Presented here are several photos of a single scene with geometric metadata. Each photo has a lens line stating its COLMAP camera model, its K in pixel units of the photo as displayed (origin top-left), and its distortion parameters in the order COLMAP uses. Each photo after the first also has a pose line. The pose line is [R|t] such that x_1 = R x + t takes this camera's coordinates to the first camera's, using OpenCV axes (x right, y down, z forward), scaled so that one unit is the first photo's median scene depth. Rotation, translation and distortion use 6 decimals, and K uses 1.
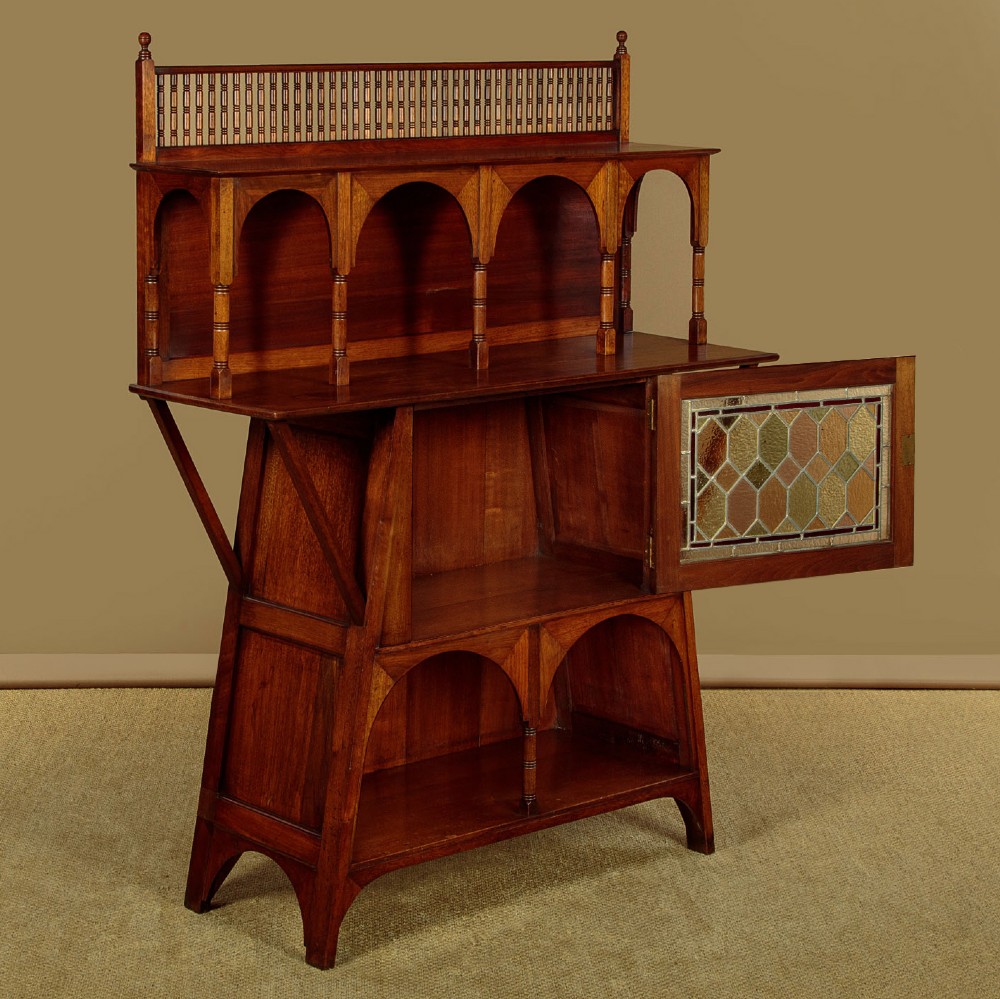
lens RADIAL K [[2518.2, 0, 494.9], [0, 2518.2, 493.2], [0, 0, 1]] dist [0.059743, 0.000000]
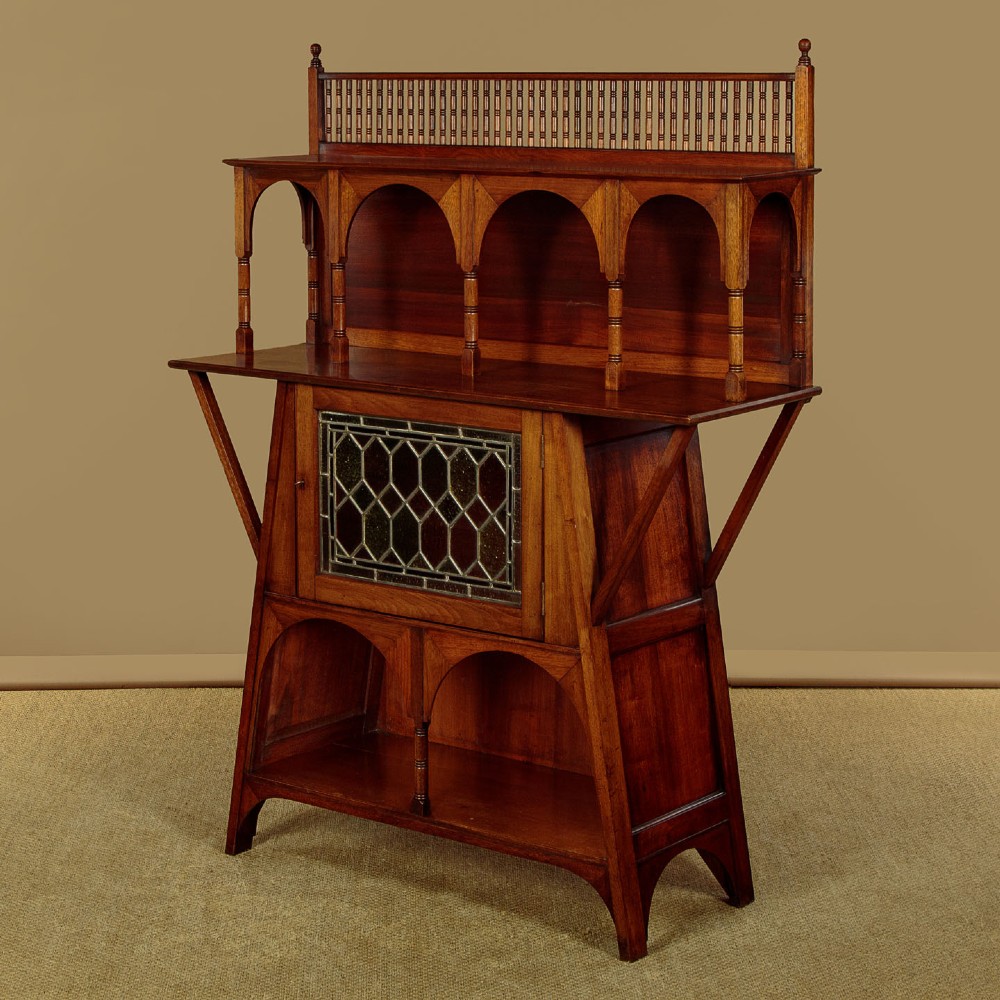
lens RADIAL K [[2553.9, 0, 485.3], [0, 2553.9, 476.6], [0, 0, 1]] dist [0.085787, 0.000000]
pose [[0.177435, 0.165062, -0.970191, 0.989990], [-0.169758, 0.976190, 0.135037, -0.147735], [0.969381, 0.140737, 0.201231, 0.796855]]
